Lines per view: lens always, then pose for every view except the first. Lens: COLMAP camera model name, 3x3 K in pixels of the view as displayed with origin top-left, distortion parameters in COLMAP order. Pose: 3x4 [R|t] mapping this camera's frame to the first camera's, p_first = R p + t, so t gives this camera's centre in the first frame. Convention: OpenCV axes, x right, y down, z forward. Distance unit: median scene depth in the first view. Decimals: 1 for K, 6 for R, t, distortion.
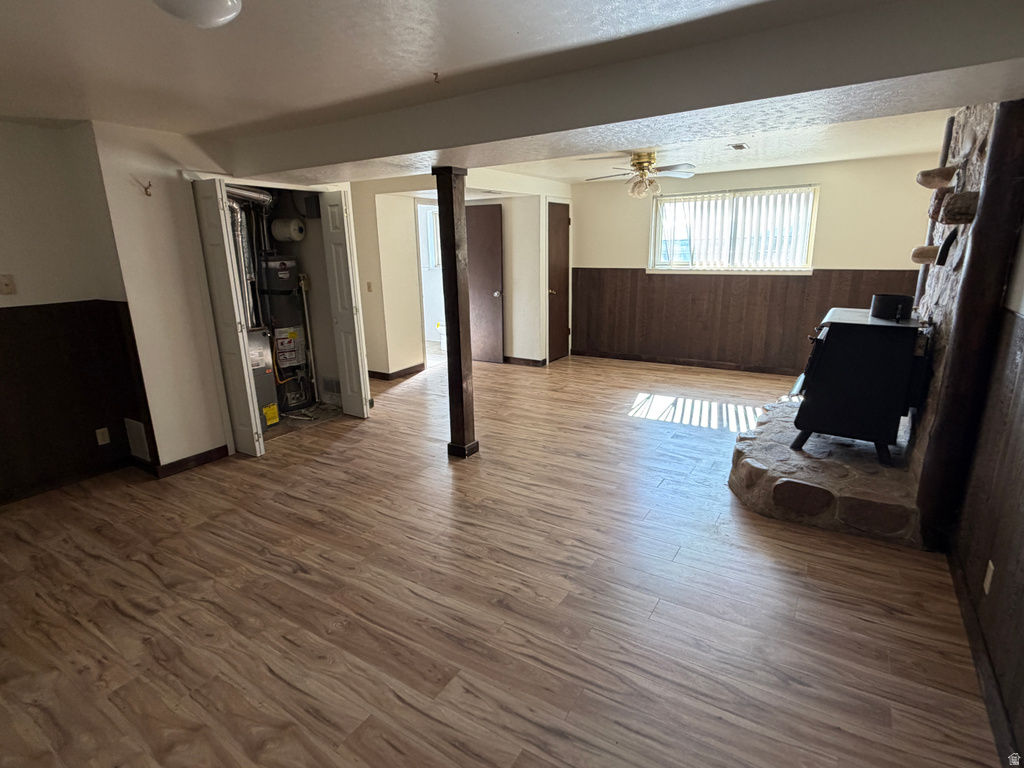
lens RADIAL K [[534.6, 0, 515.9], [0, 534.6, 380.1], [0, 0, 1]] dist [-0.003033, 0.000517]
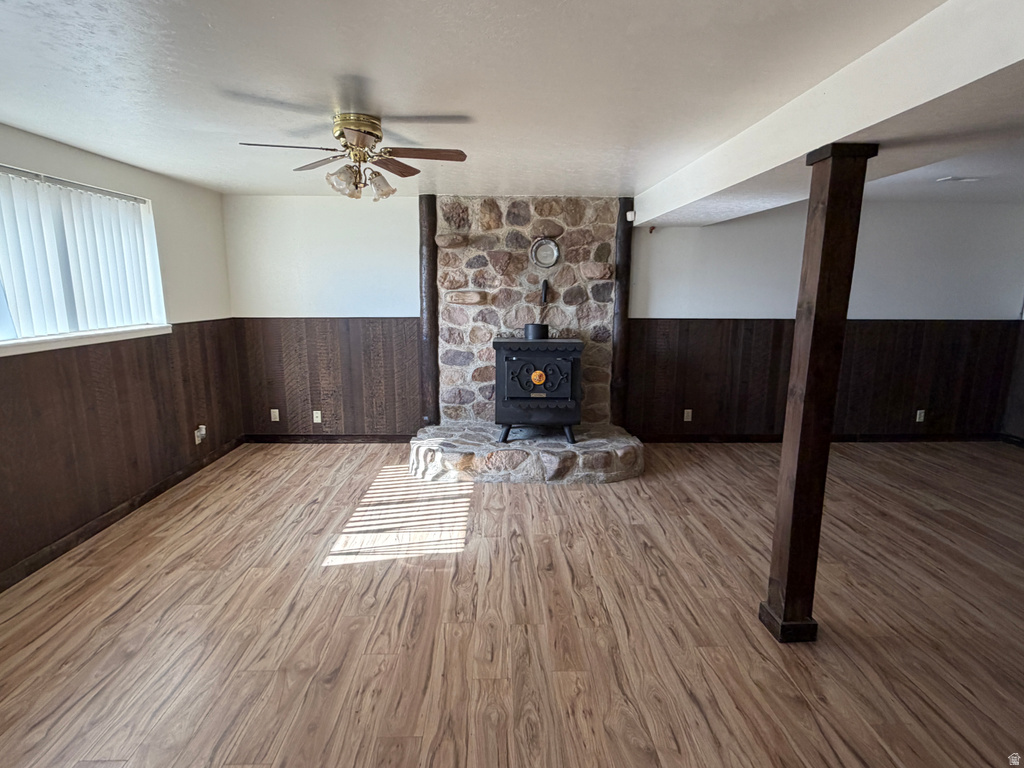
lens RADIAL K [[534.6, 0, 512.1], [0, 534.6, 386.6], [0, 0, 1]] dist [-0.003033, 0.000517]
pose [[-0.546972, -0.136753, 0.825906, -0.337669], [0.209749, 0.932712, 0.293349, -0.307854], [-0.810449, 0.333686, -0.481483, 1.274129]]
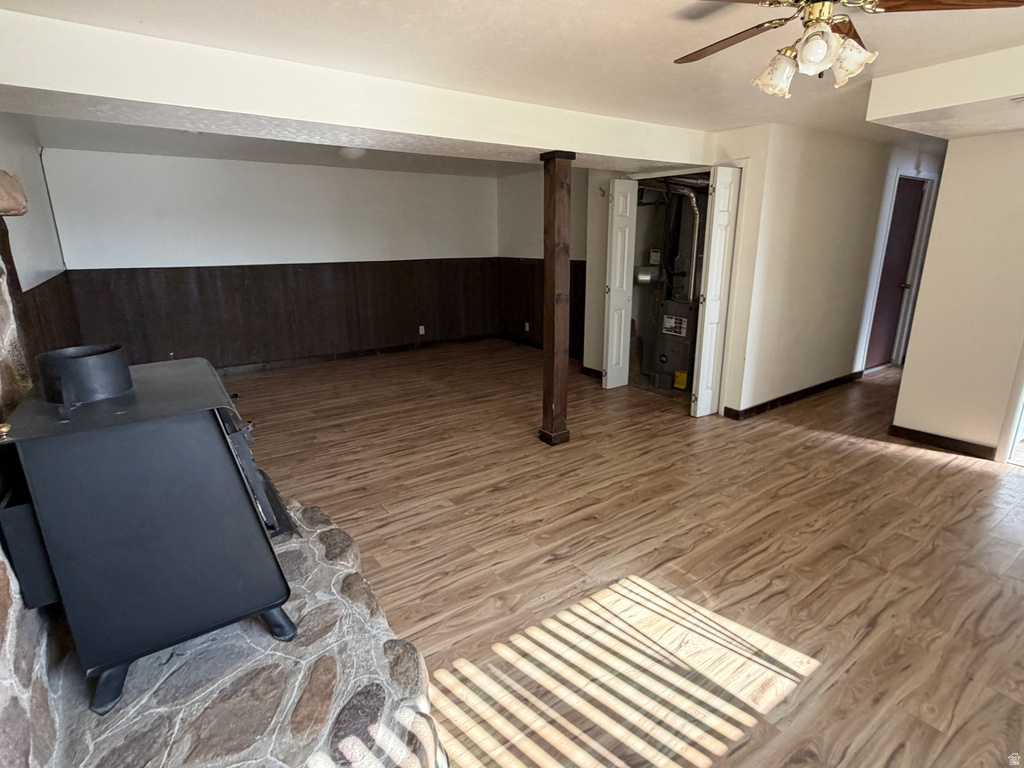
lens RADIAL K [[534.6, 0, 509.2], [0, 534.6, 385.2], [0, 0, 1]] dist [-0.003033, 0.000517]
pose [[-0.395184, 0.269791, -0.878090, 0.693443], [-0.208917, 0.904452, 0.371914, -0.275218], [0.894529, 0.330423, -0.301061, 1.056572]]
